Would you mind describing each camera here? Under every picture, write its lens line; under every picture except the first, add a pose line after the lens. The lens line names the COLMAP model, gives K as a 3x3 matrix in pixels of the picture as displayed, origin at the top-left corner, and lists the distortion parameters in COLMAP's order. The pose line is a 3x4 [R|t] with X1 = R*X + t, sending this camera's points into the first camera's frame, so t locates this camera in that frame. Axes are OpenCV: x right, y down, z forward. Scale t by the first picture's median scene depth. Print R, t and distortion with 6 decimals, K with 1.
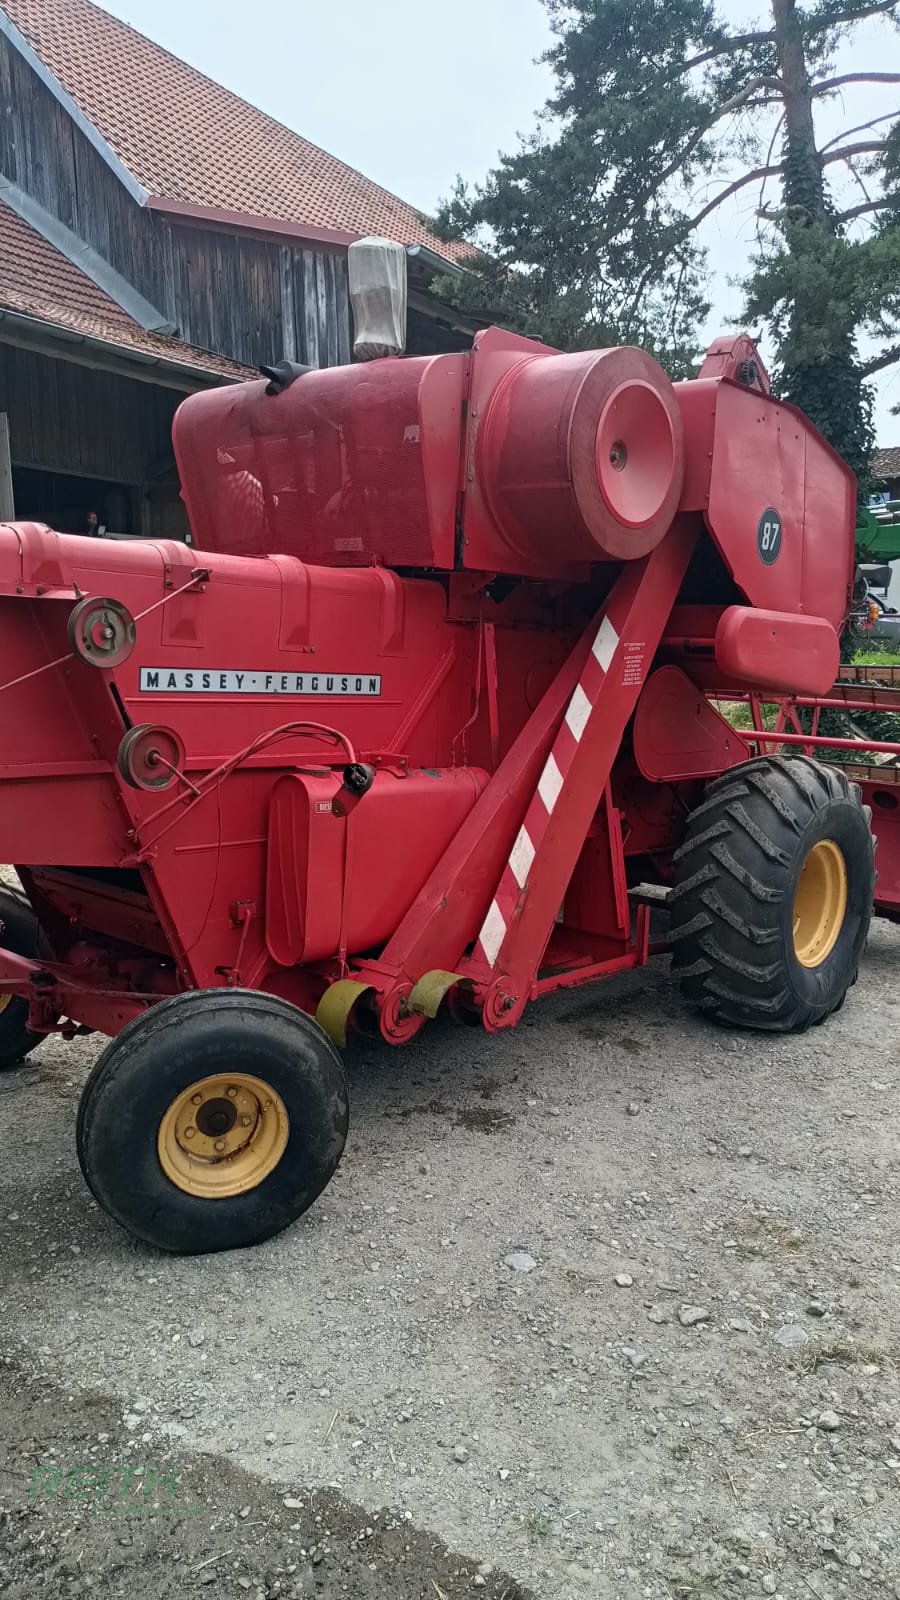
lens RADIAL K [[1196.1, 0, 463.6], [0, 1196.1, 767.2], [0, 0, 1]] dist [0.031203, -0.015120]
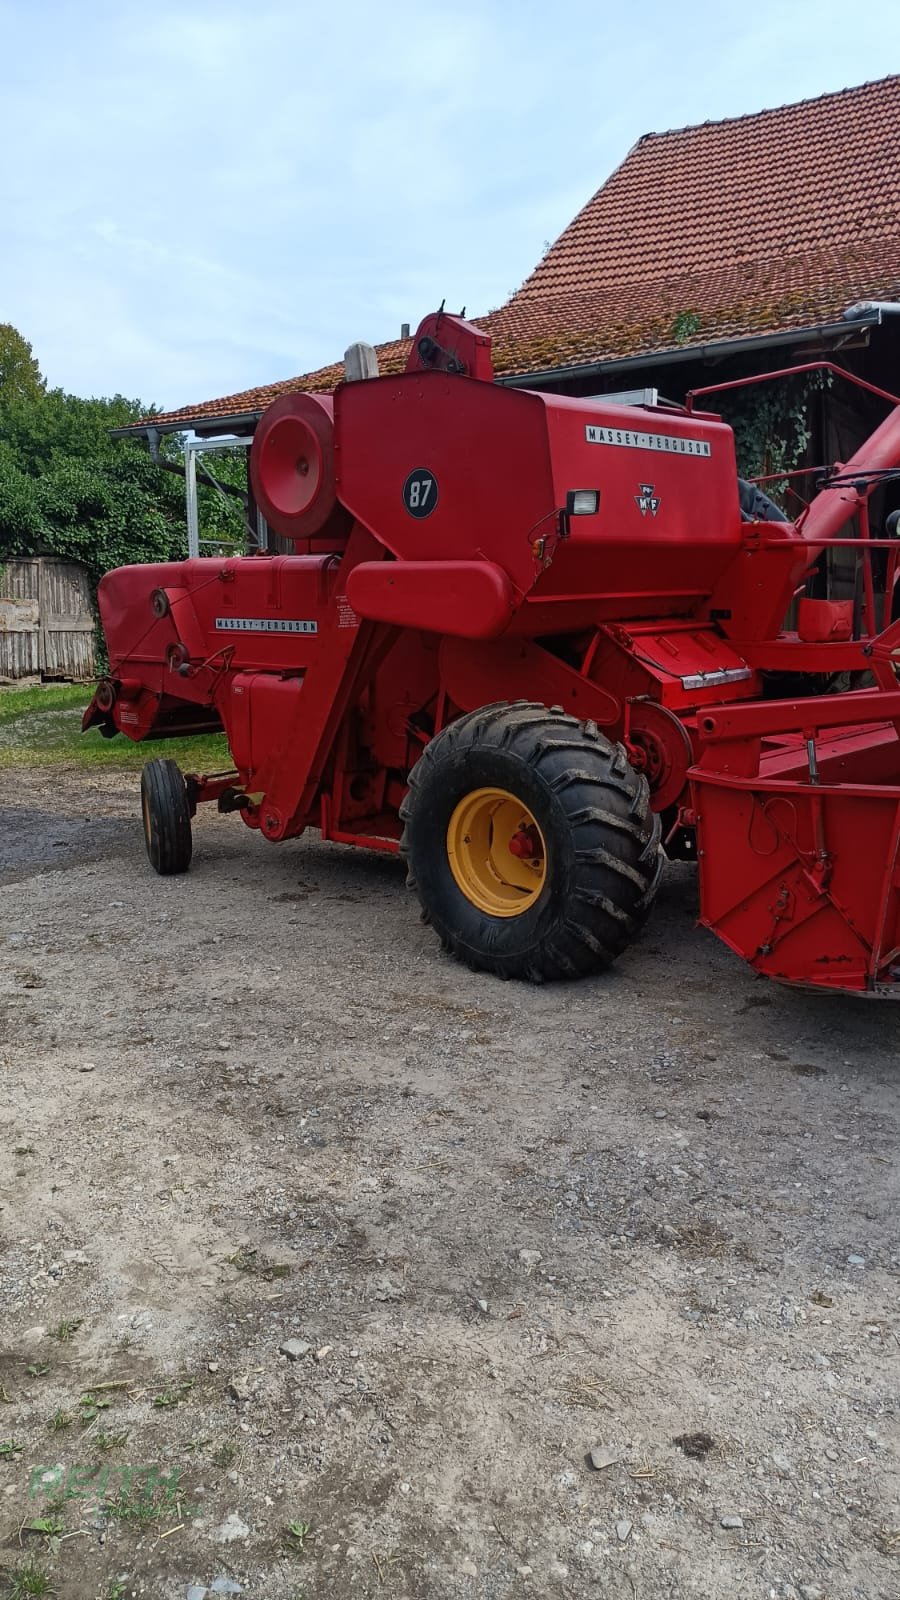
lens RADIAL K [[1196.1, 0, 450.3], [0, 1196.1, 771.5], [0, 0, 1]] dist [0.031203, -0.015120]
pose [[-0.023755, 0.114335, -0.993158, 1.341453], [-0.084174, 0.989682, 0.115949, -0.066260], [0.996168, 0.086353, -0.013886, 1.031071]]
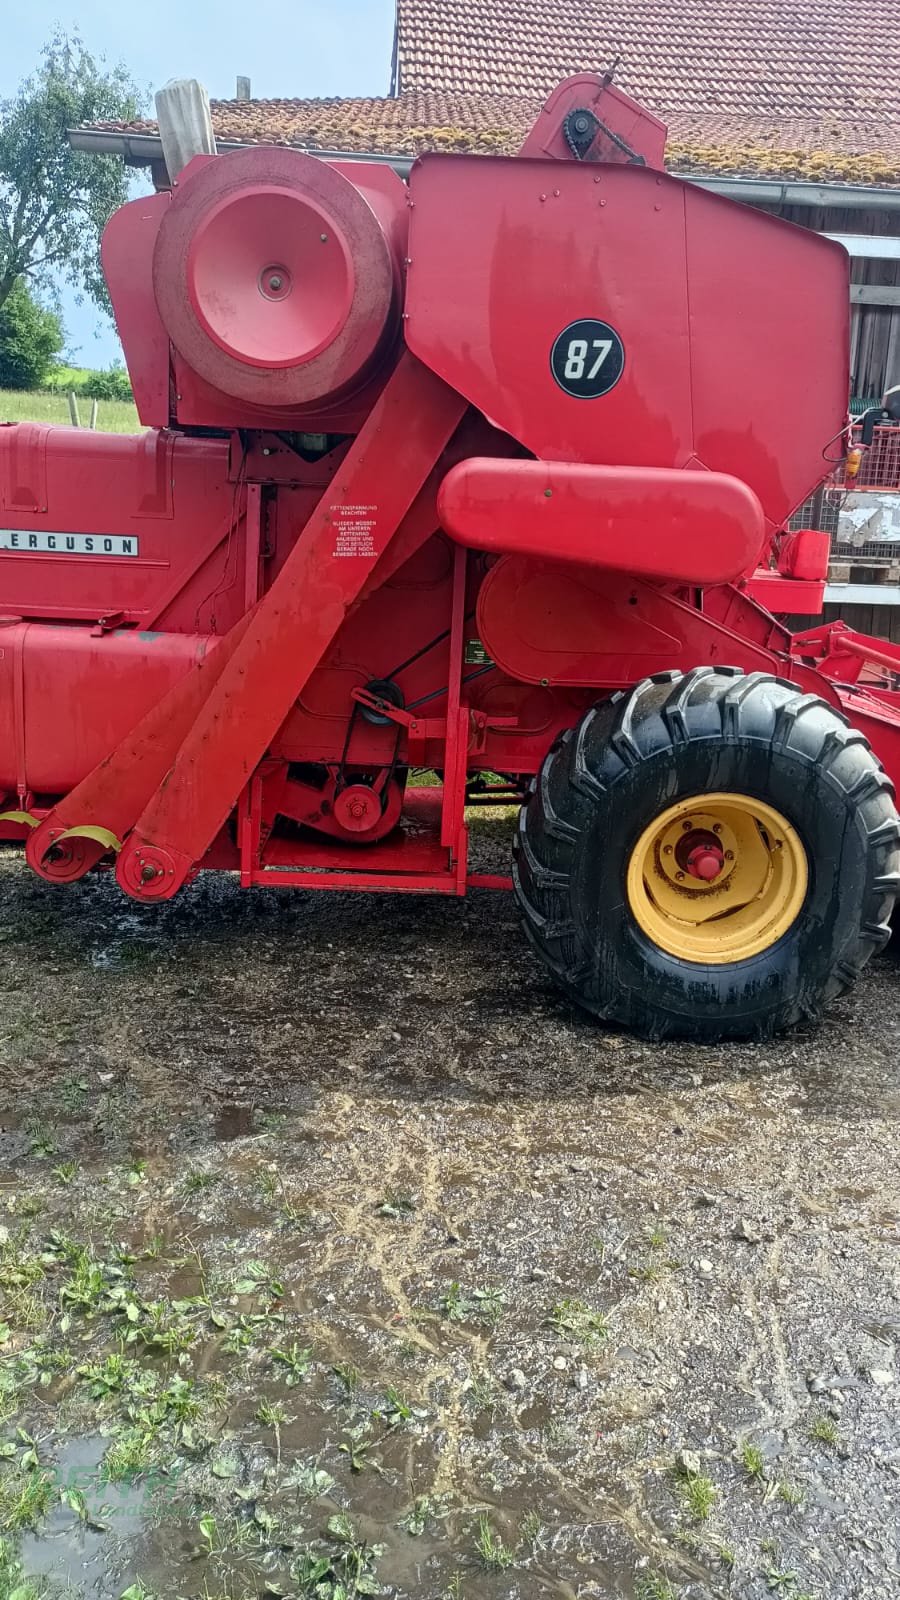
lens RADIAL K [[1196.1, 0, 457.2], [0, 1196.1, 751.2], [0, 0, 1]] dist [0.031203, -0.015120]
pose [[0.653057, 0.150128, -0.742279, 0.755187], [-0.087790, 0.988553, 0.122700, -0.038291], [0.752203, -0.014965, 0.658761, 0.442742]]
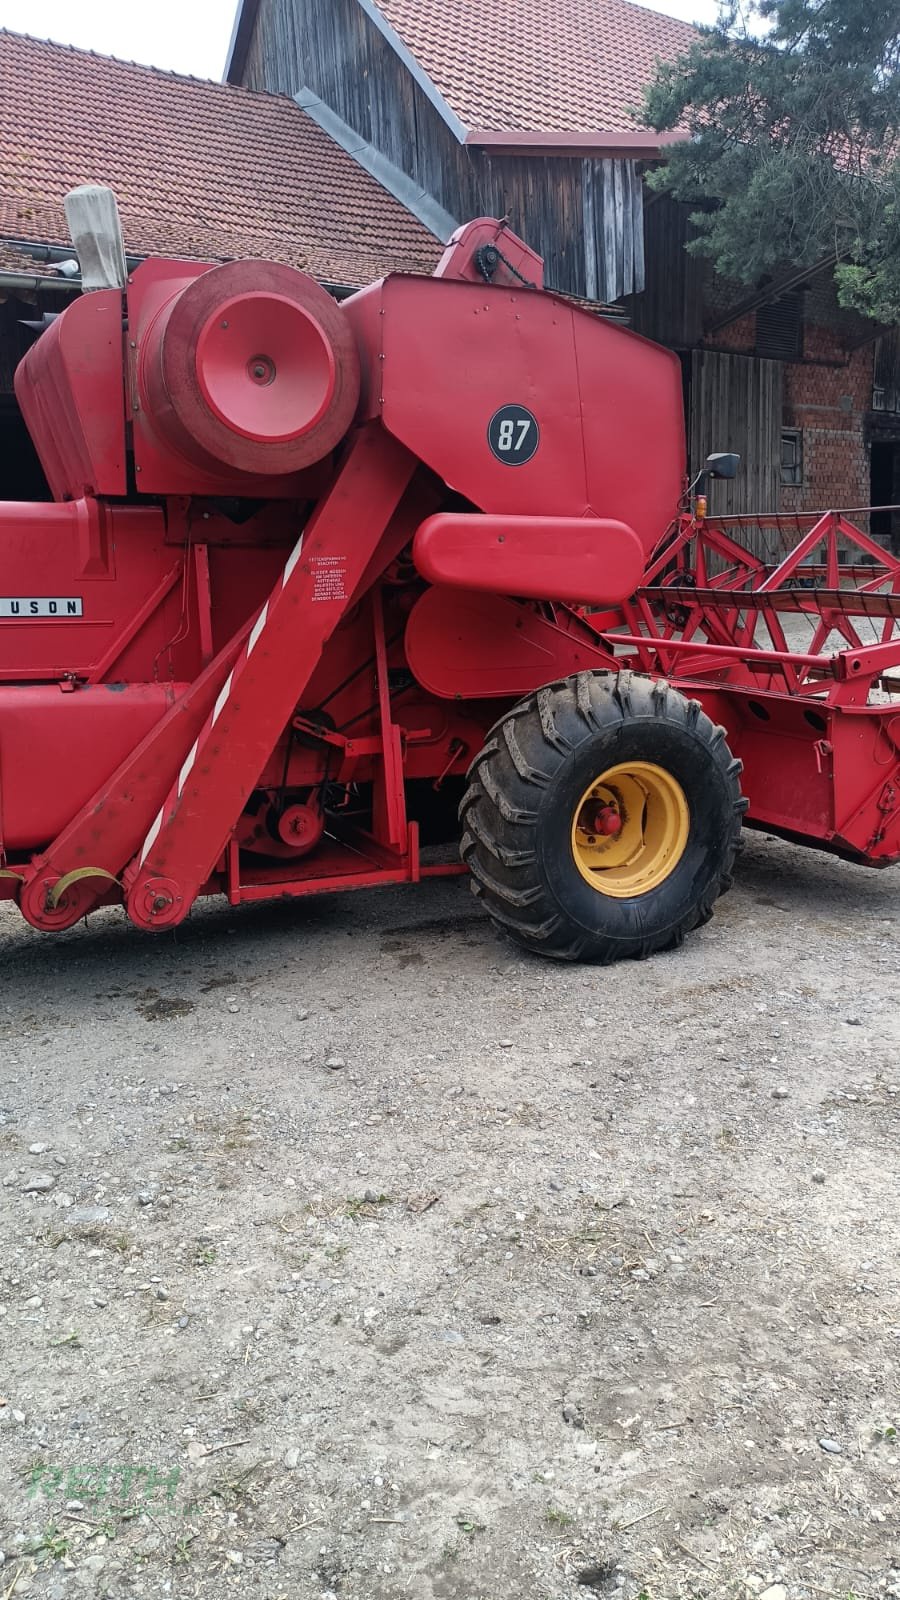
lens RADIAL K [[1196.1, 0, 461.5], [0, 1196.1, 762.3], [0, 0, 1]] dist [0.031203, -0.015120]
pose [[0.913396, 0.022922, -0.406425, 0.585310], [0.001125, 0.998267, 0.058831, 0.007407], [0.407070, -0.054193, 0.911788, 0.112387]]
